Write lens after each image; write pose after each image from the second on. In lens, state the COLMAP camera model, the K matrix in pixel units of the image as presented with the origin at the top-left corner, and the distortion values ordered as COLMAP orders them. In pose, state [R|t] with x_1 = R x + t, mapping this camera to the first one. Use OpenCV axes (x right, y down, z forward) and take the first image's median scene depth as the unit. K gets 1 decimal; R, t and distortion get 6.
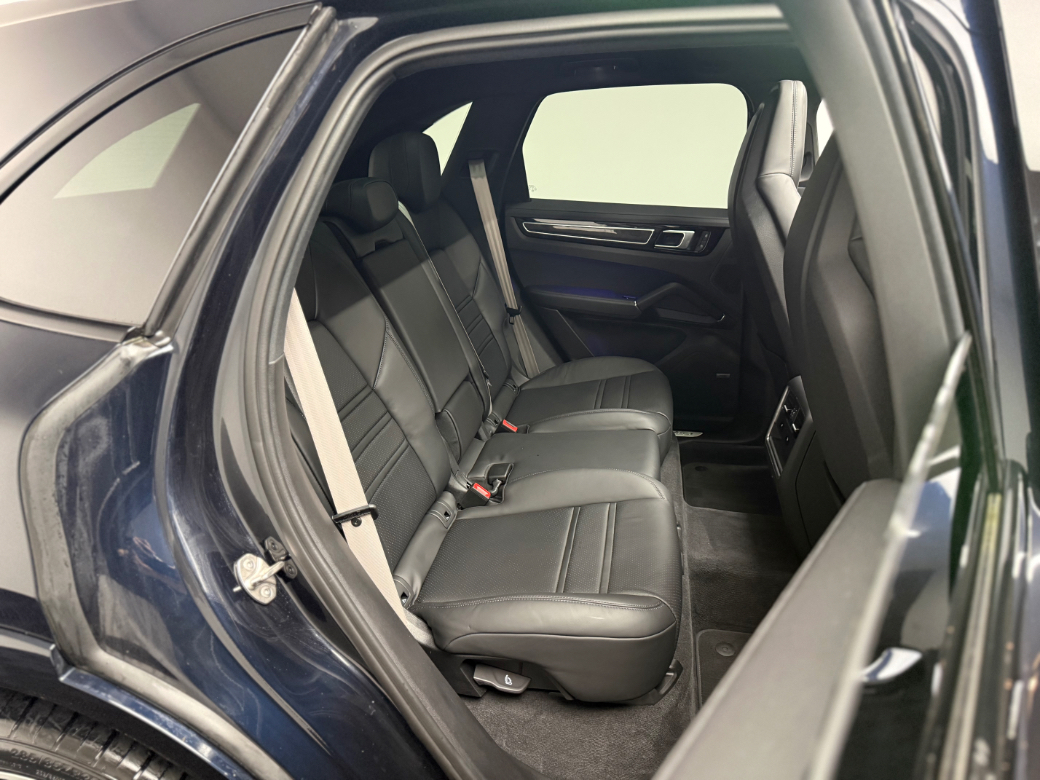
lens RADIAL K [[741.6, 0, 520.0], [0, 741.6, 390.0], [0, 0, 1]] dist [0.045733, -0.003355]
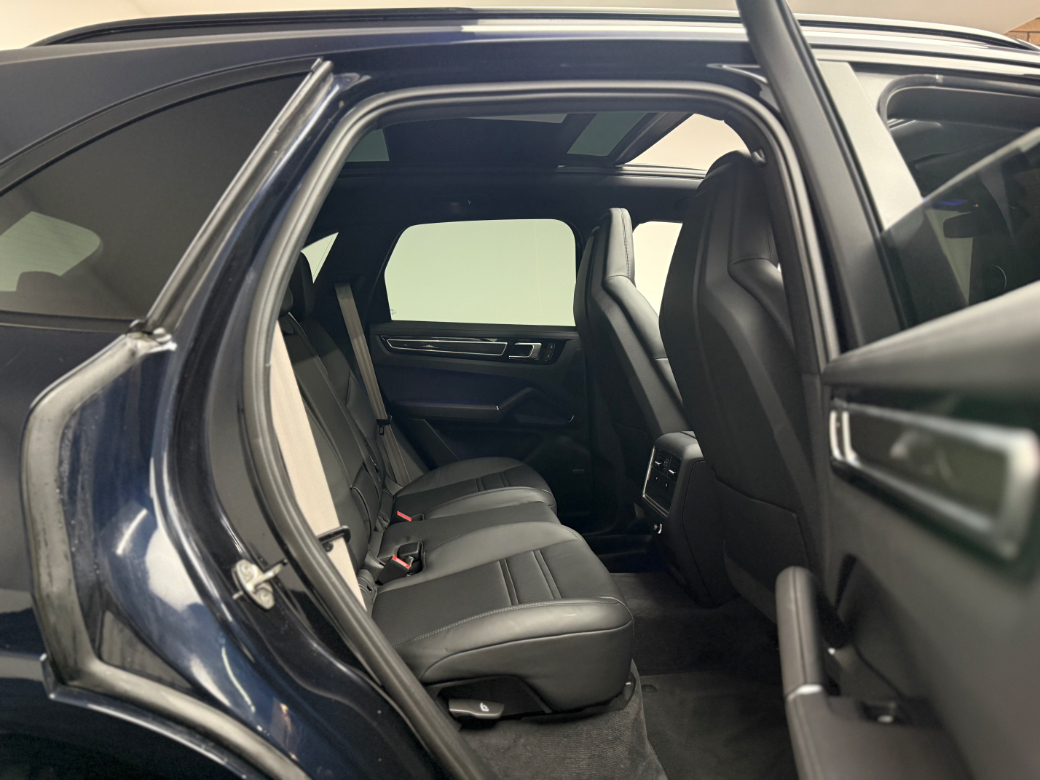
lens RADIAL K [[741.6, 0, 520.0], [0, 741.6, 390.0], [0, 0, 1]] dist [0.045733, -0.003355]
pose [[0.953749, -0.040166, 0.297907, -0.261798], [0.117085, 0.962404, -0.245090, 0.247411], [-0.276863, 0.268635, 0.922595, -0.034191]]
